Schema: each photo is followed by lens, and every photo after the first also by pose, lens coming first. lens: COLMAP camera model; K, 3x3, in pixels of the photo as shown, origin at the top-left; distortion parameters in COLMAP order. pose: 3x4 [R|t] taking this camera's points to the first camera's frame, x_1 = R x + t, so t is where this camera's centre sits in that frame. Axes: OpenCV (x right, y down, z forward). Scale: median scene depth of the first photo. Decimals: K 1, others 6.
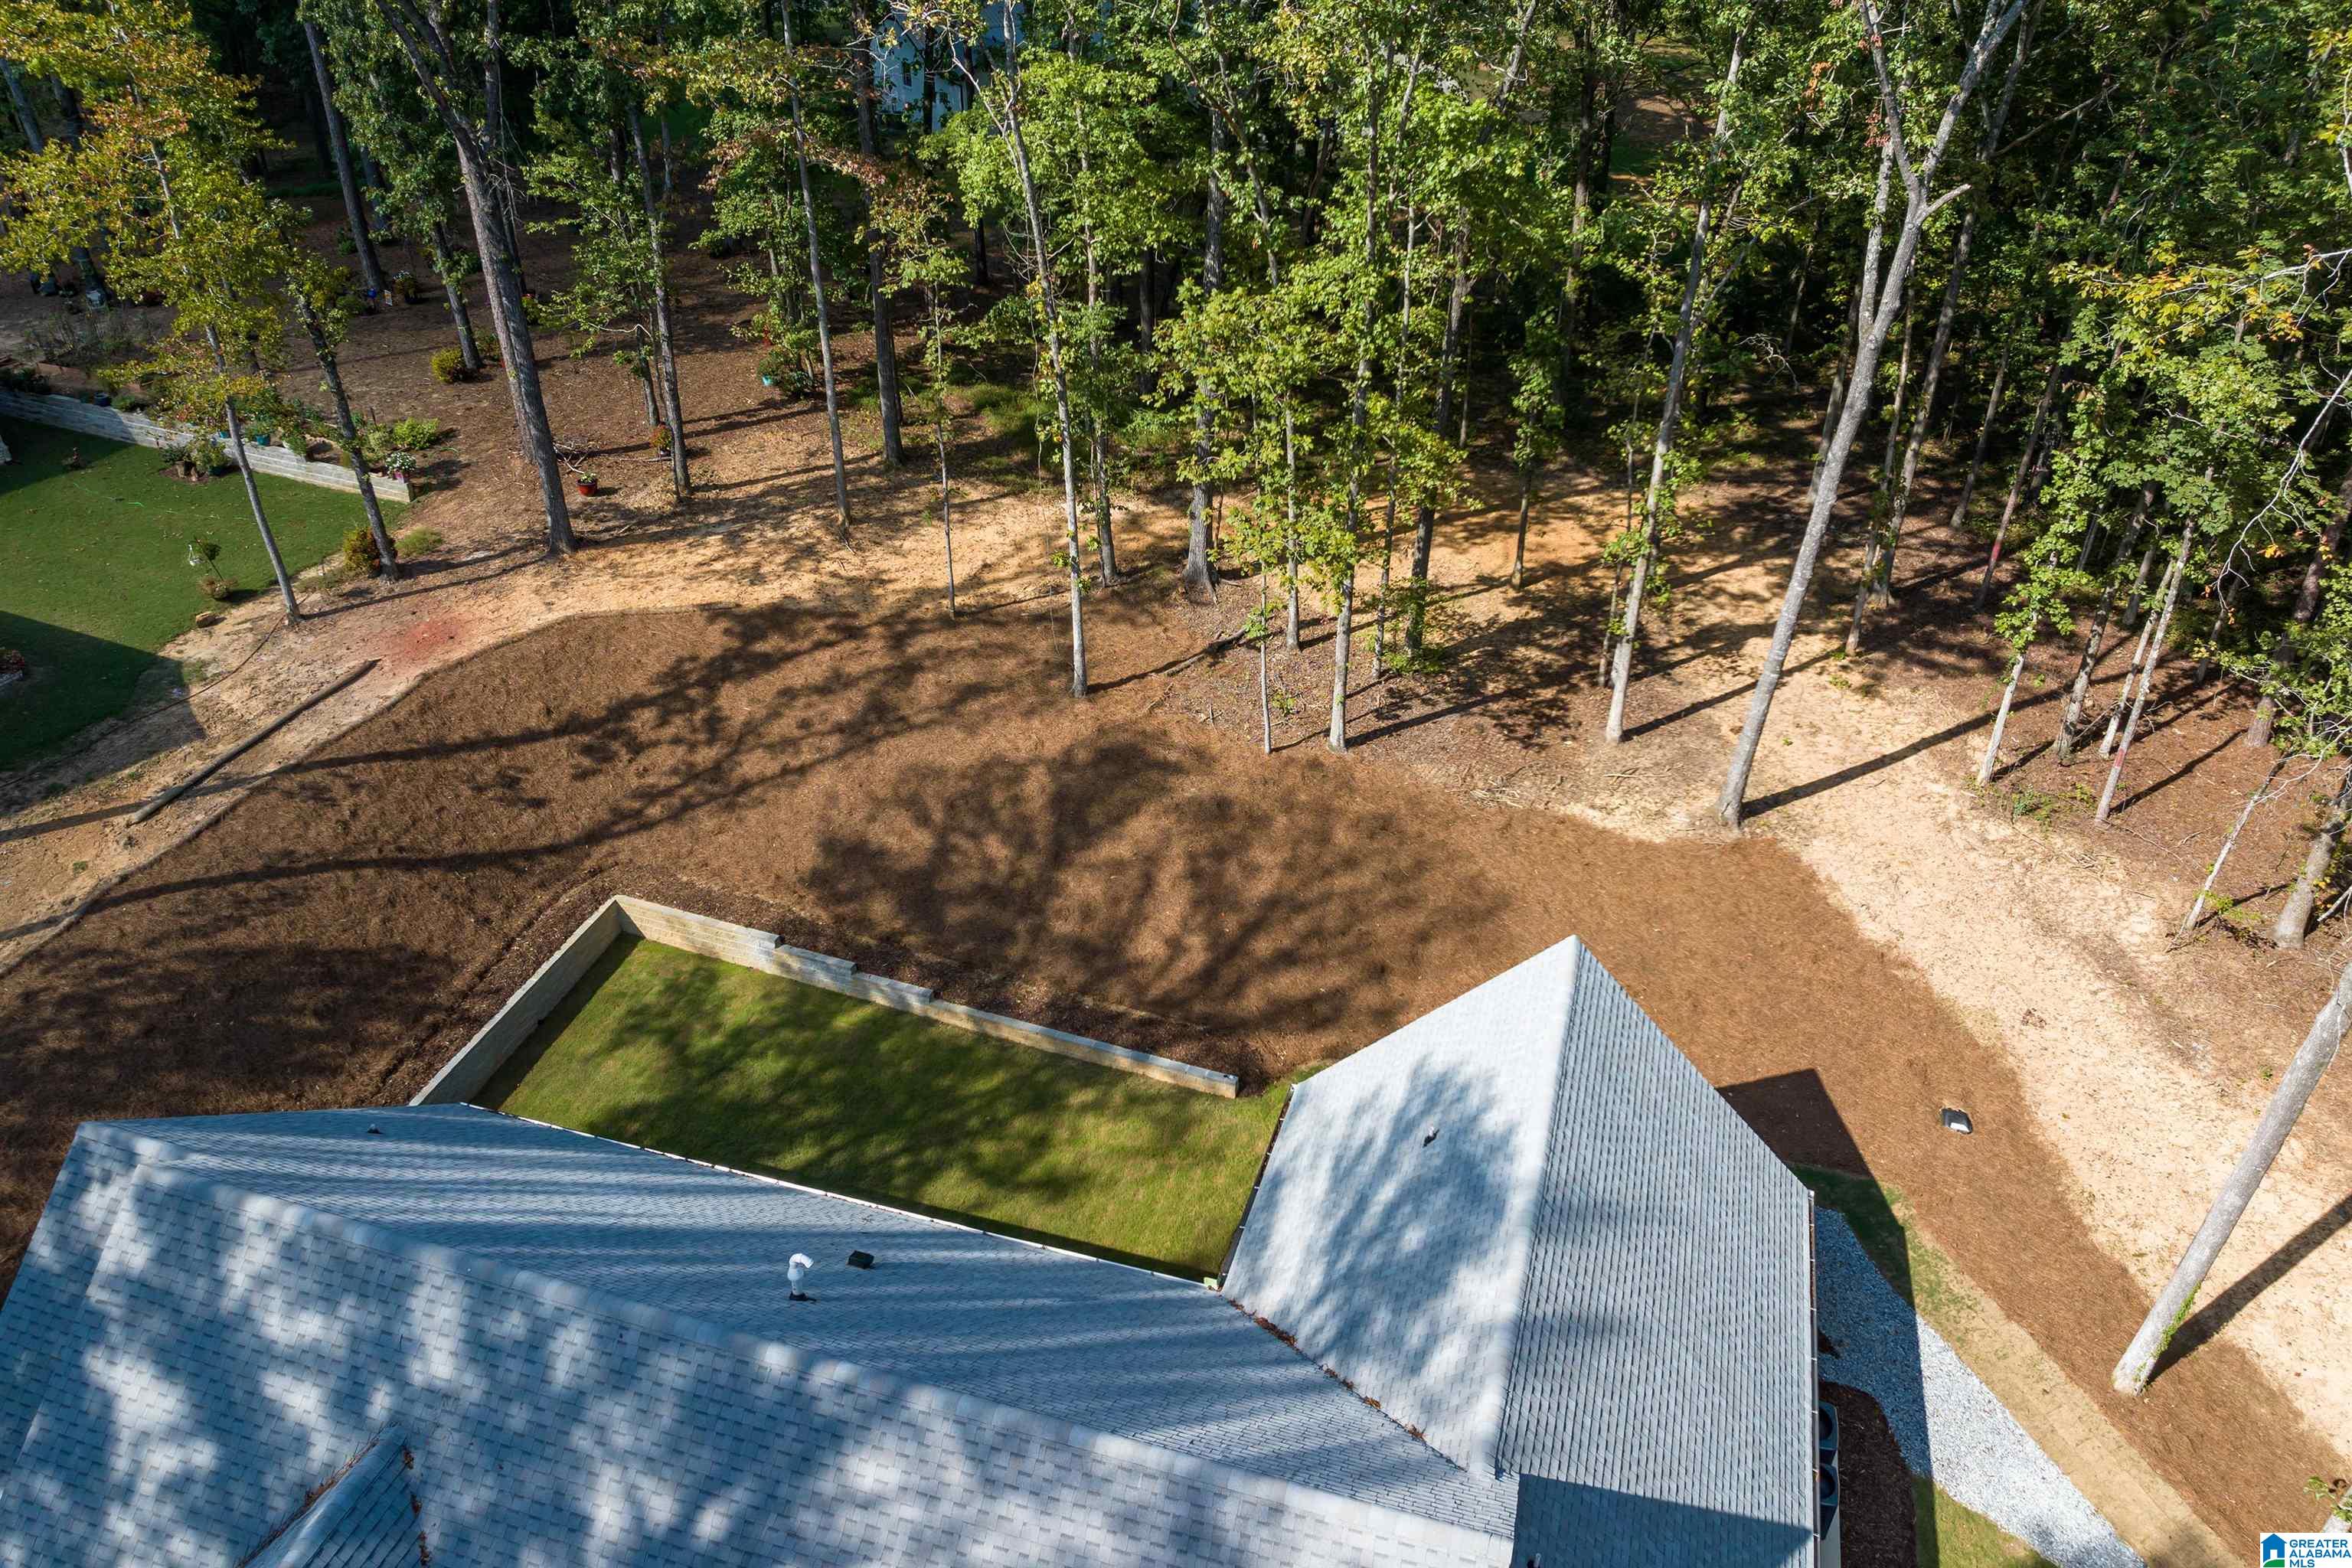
lens RADIAL K [[1630.8, 0, 1181.8], [0, 1630.8, 781.4], [0, 0, 1]] dist [-0.027638, -0.002898]
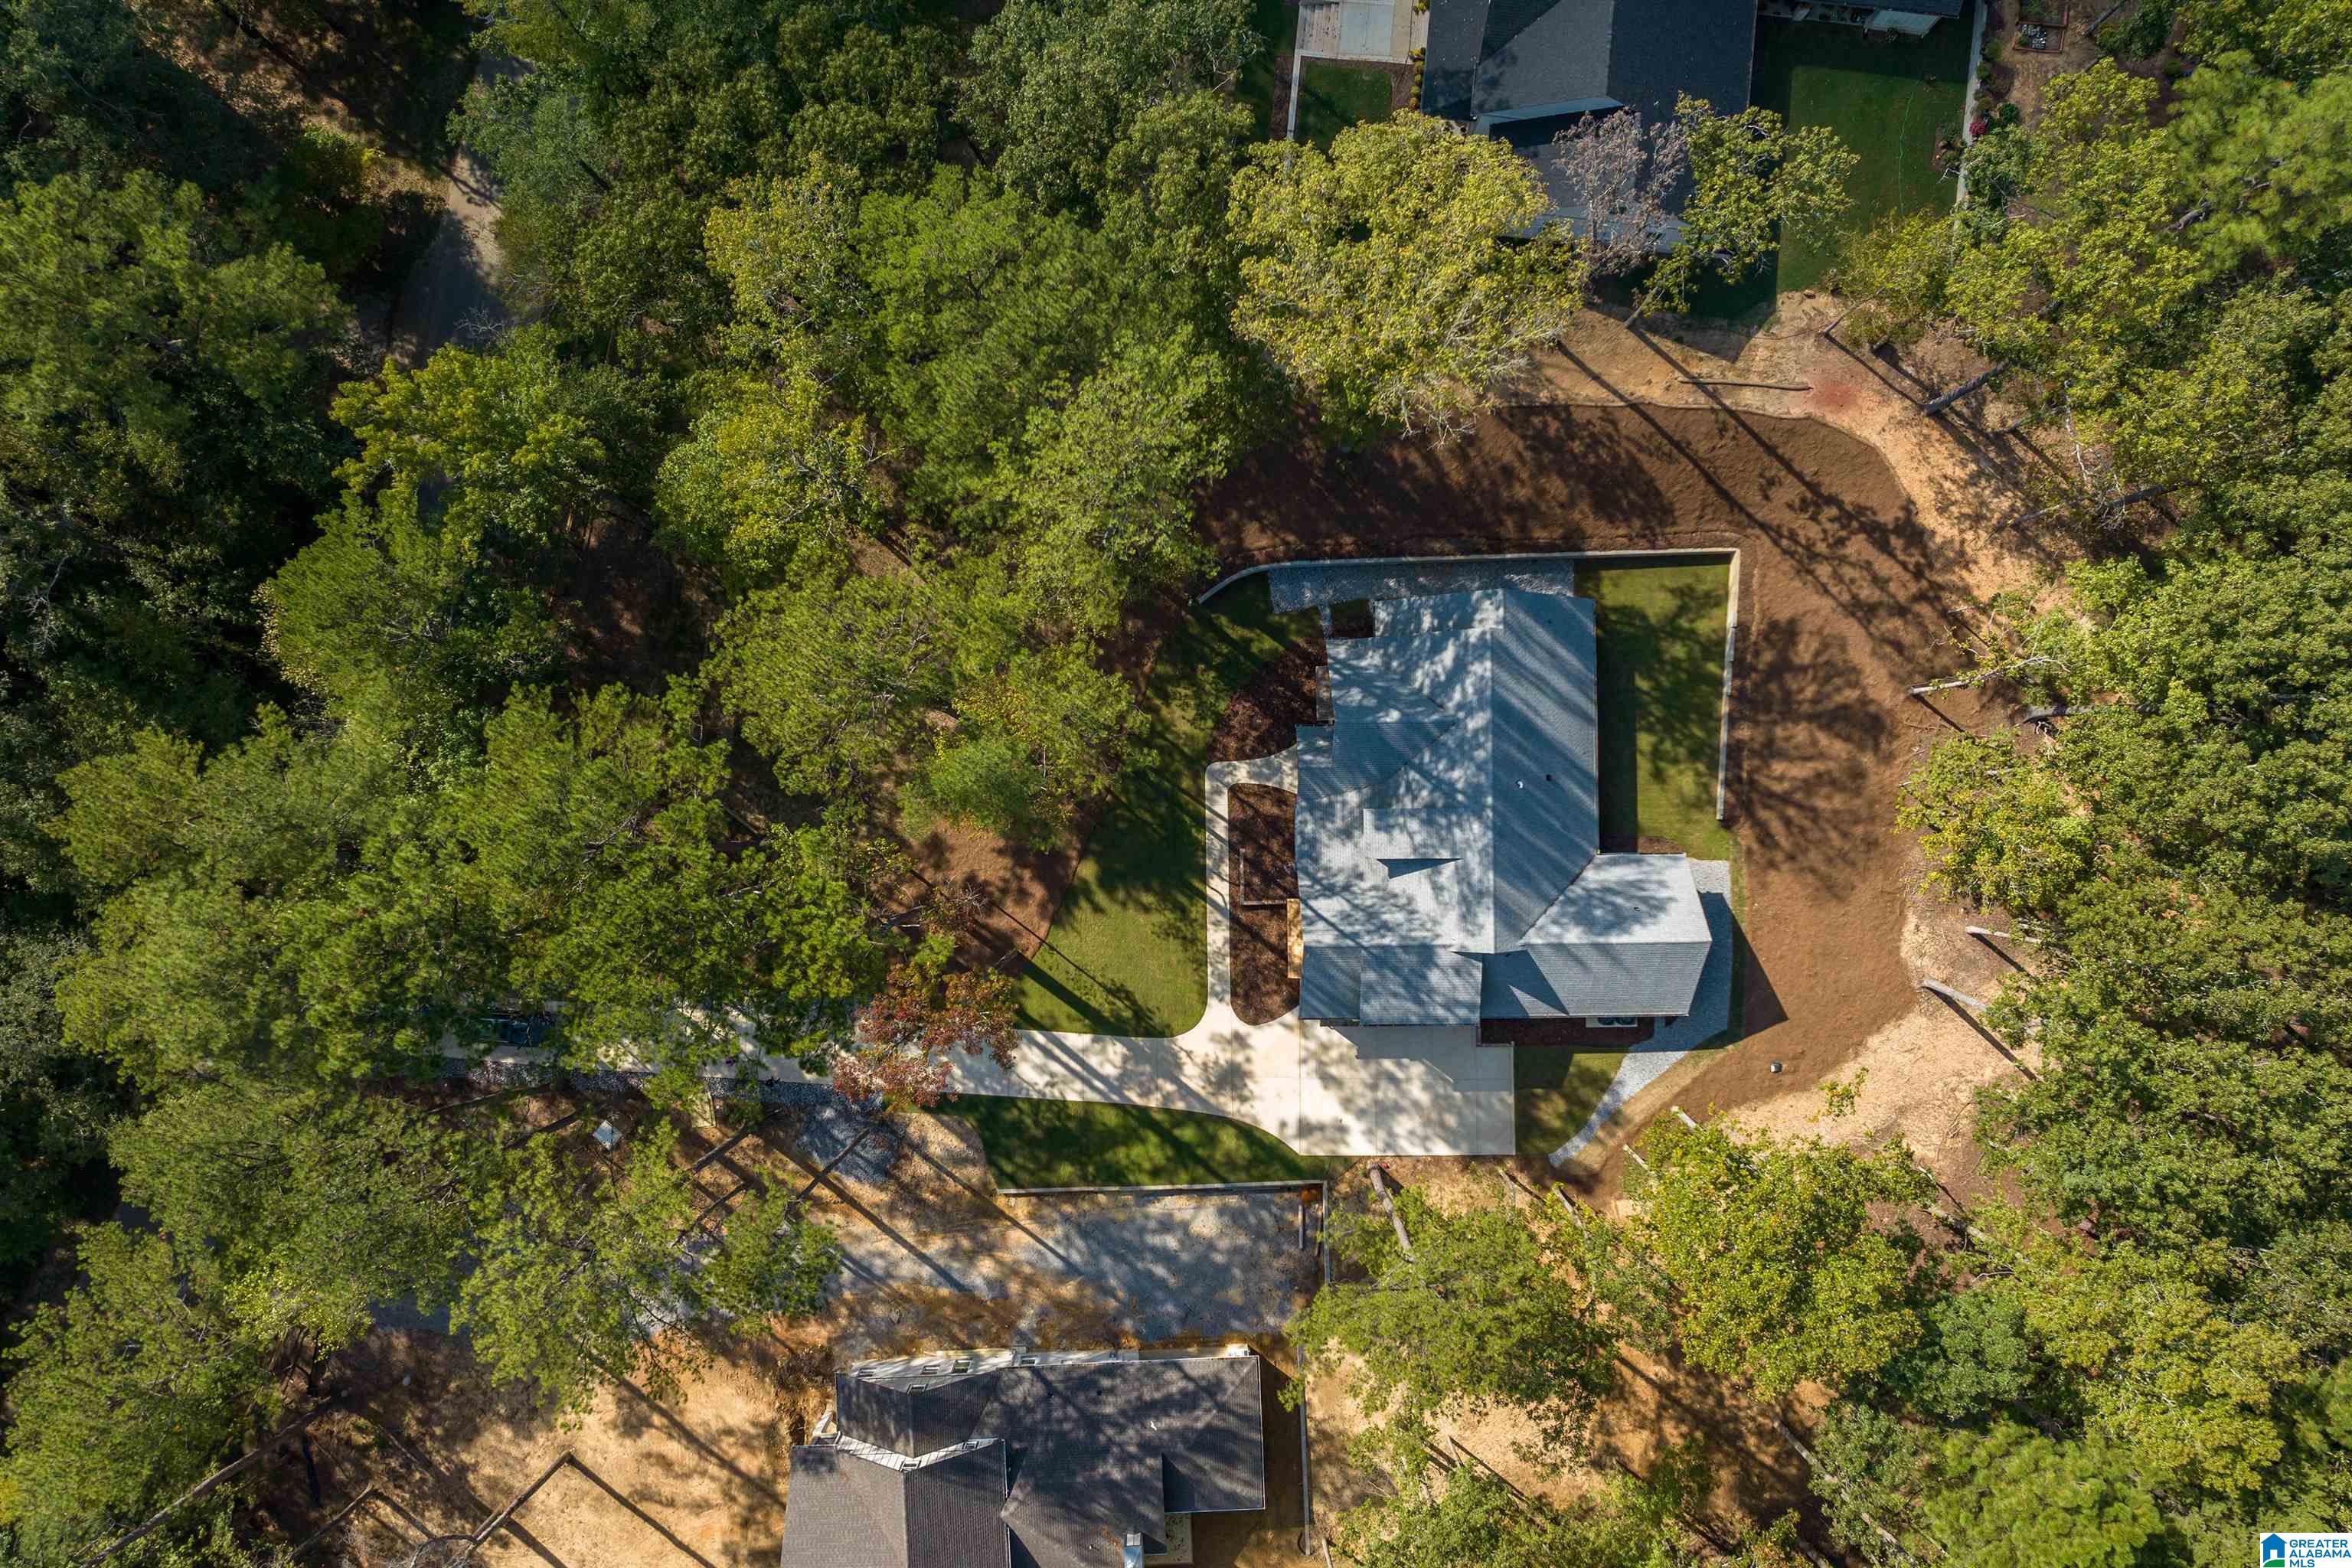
lens RADIAL K [[1654.6, 0, 1174.0], [0, 1654.6, 816.0], [0, 0, 1]] dist [-0.057745, 0.041813]
pose [[0.307325, 0.951603, -0.001638, -0.230858], [-0.486379, 0.158558, 0.859241, -1.603554], [0.817916, -0.263270, 0.511569, -1.076173]]
